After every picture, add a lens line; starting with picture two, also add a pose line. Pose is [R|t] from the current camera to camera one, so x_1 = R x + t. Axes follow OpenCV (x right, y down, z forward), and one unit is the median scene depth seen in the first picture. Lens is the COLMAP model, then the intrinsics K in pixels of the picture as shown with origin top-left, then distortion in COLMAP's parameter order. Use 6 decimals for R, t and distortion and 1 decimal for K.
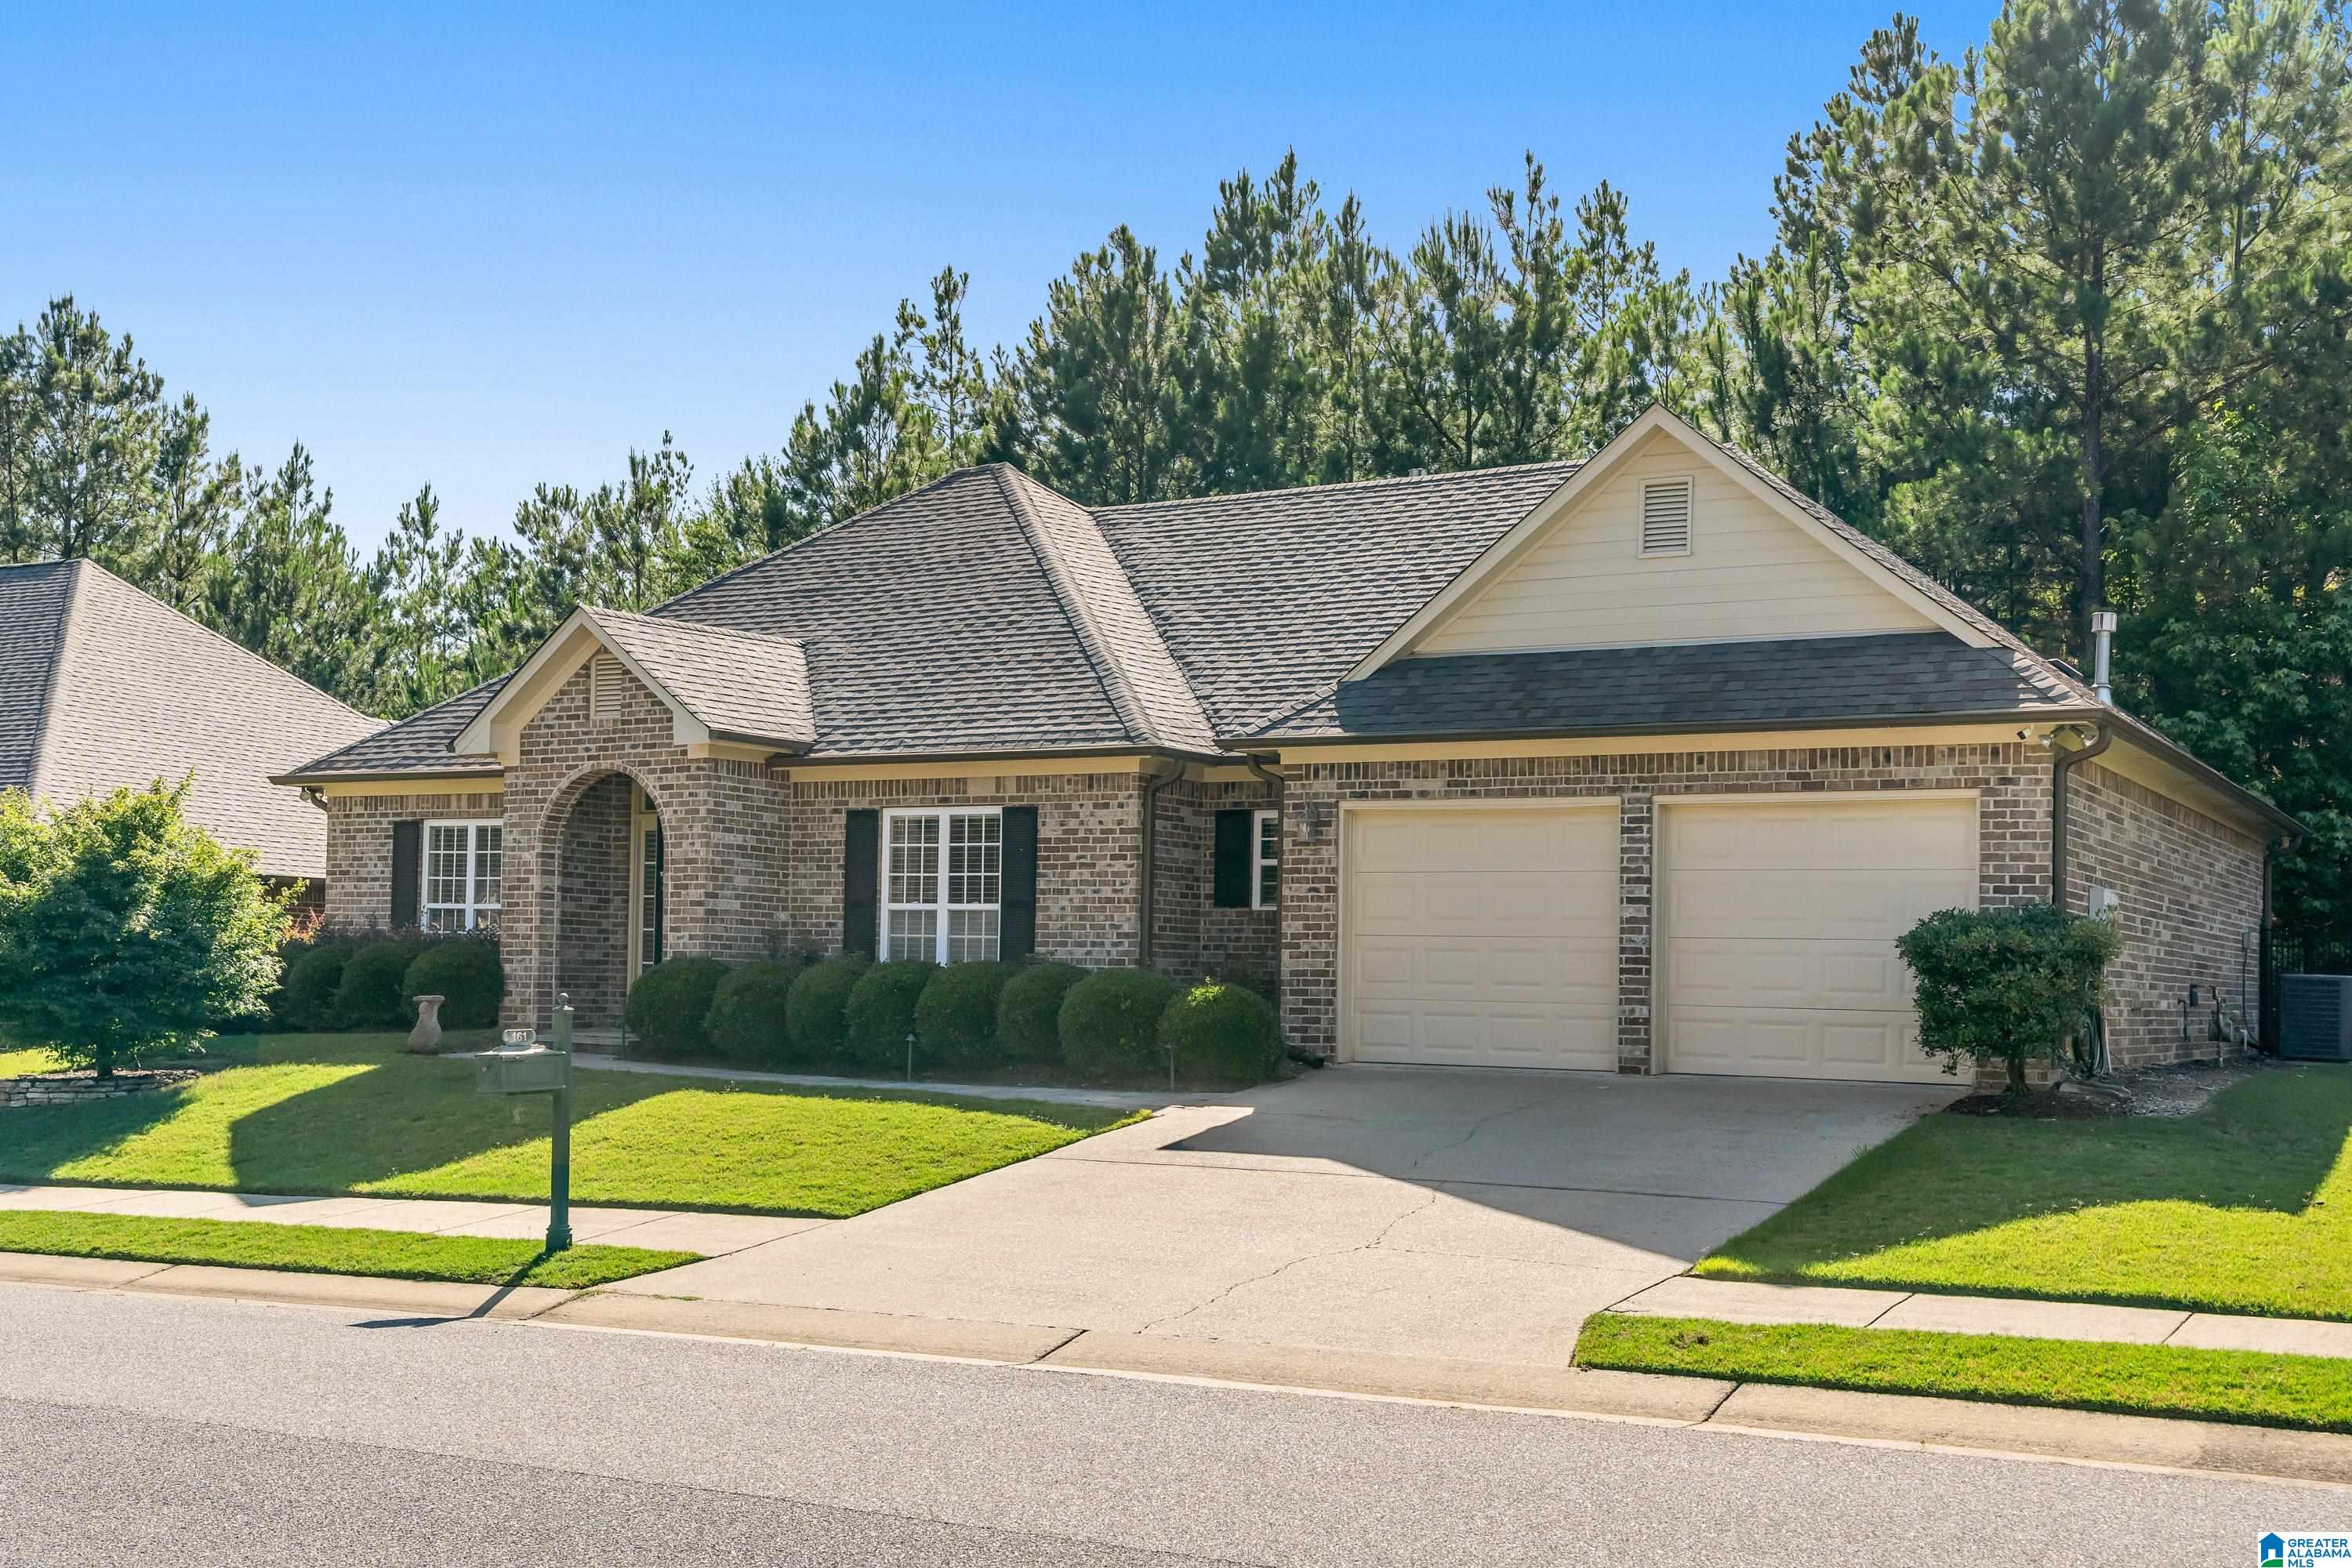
lens RADIAL K [[2370.0, 0, 1182.1], [0, 2370.0, 793.6], [0, 0, 1]] dist [-0.000698, 0.000000]
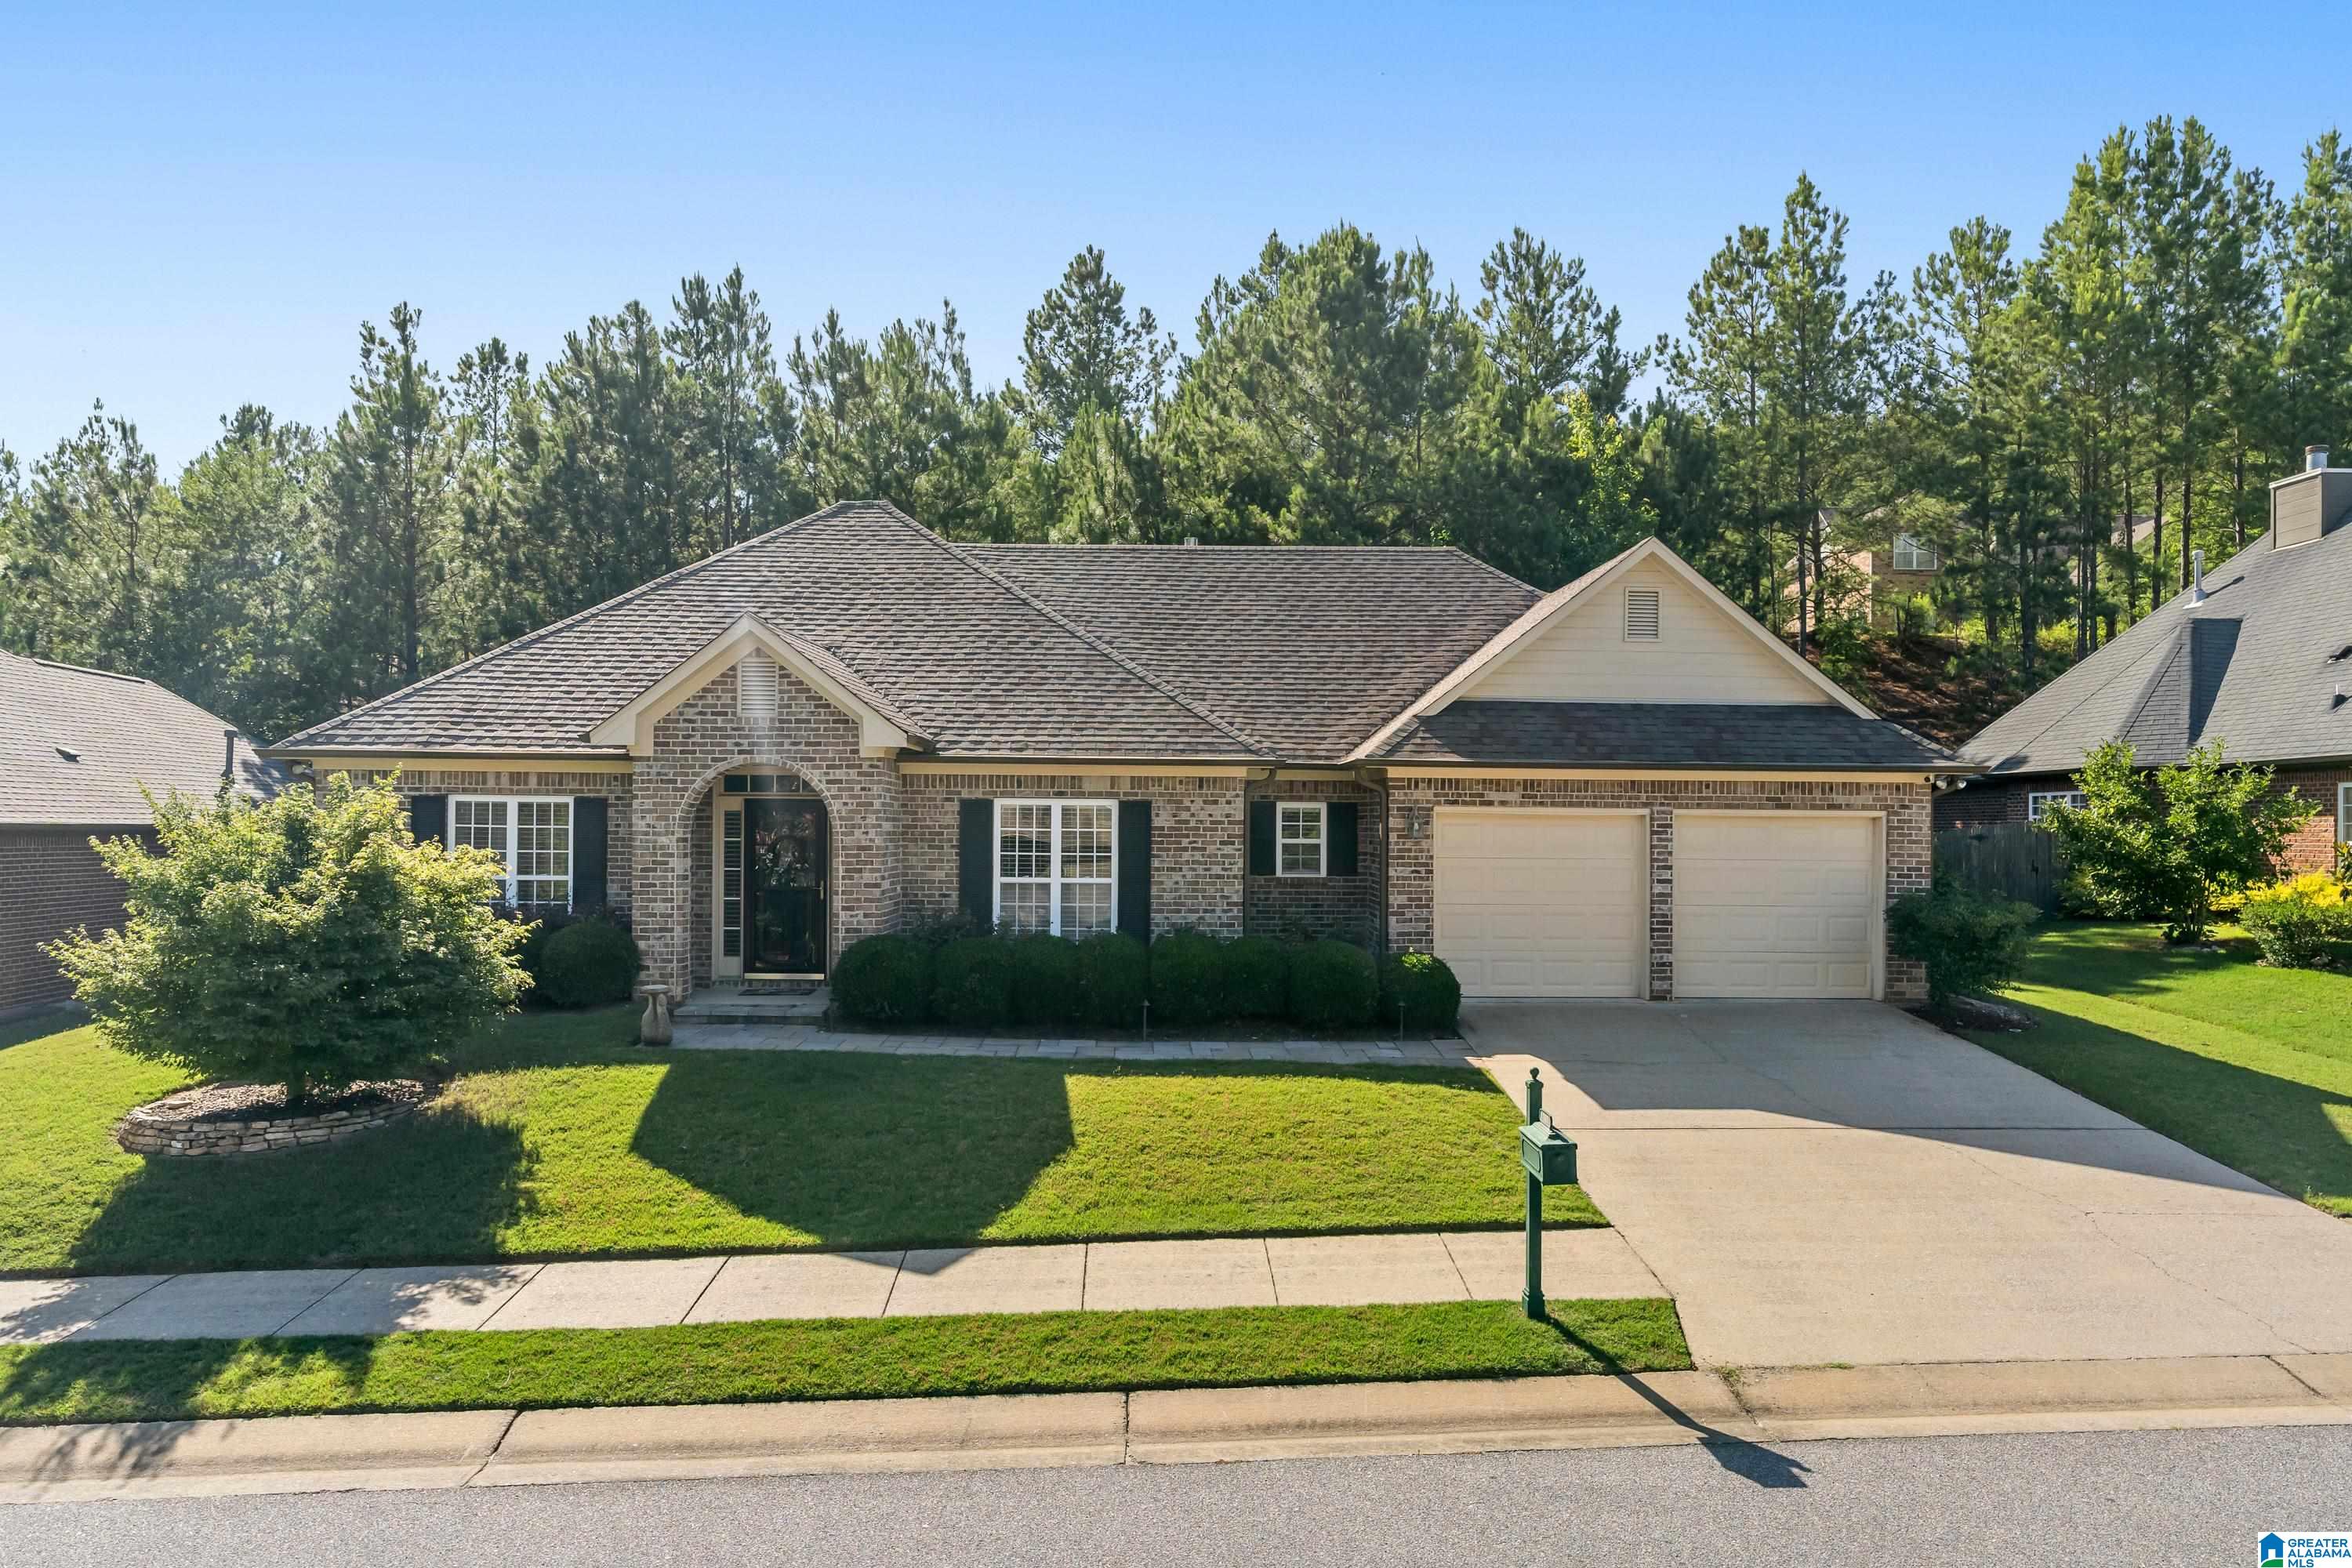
lens RADIAL K [[1462.7, 0, 1145.5], [0, 1462.7, 743.9], [0, 0, 1]] dist [-0.005674, 0.000459]
pose [[0.854605, 0.015836, 0.519037, -0.463769], [-0.031002, 0.999308, 0.020556, -0.040488], [-0.518352, -0.033659, 0.854505, 0.339610]]
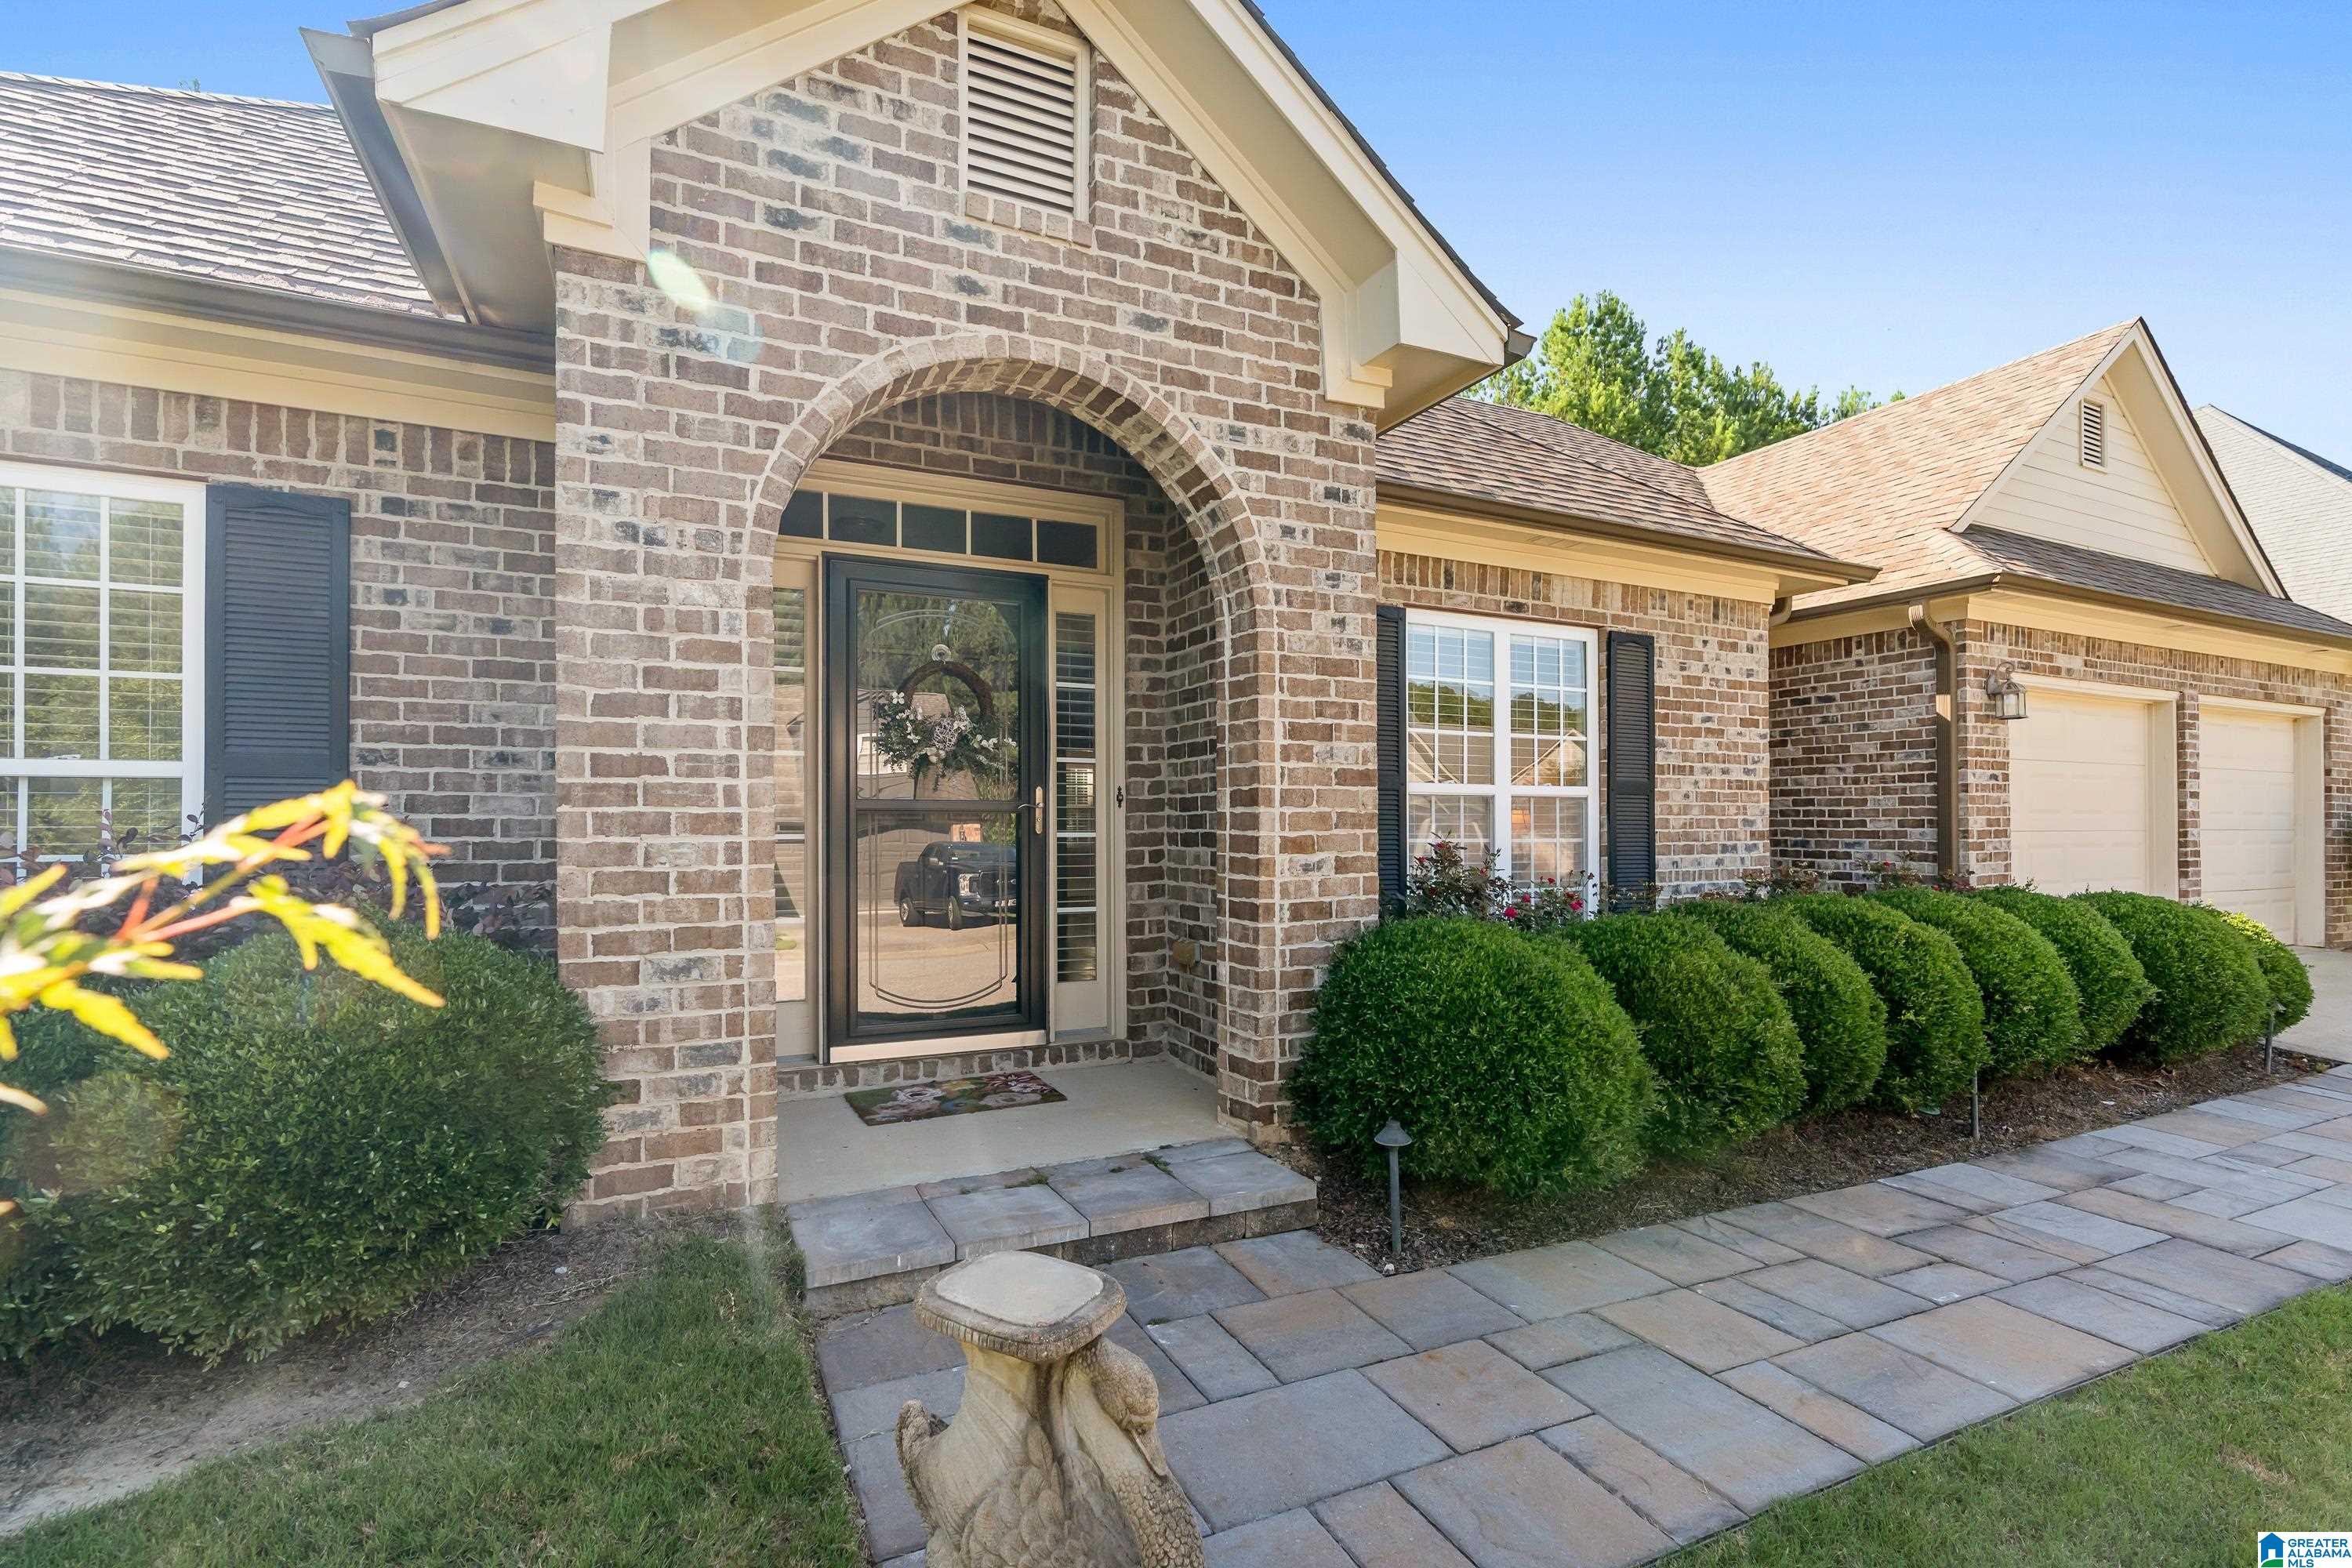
lens RADIAL K [[1075.5, 0, 1169.0], [0, 1075.5, 793.5], [0, 0, 1]] dist [-0.009170, 0.003955]
pose [[0.559951, 0.005384, 0.828508, -0.373059], [-0.052241, 0.998219, 0.028820, 0.046076], [-0.826877, -0.059420, 0.559235, 0.938800]]
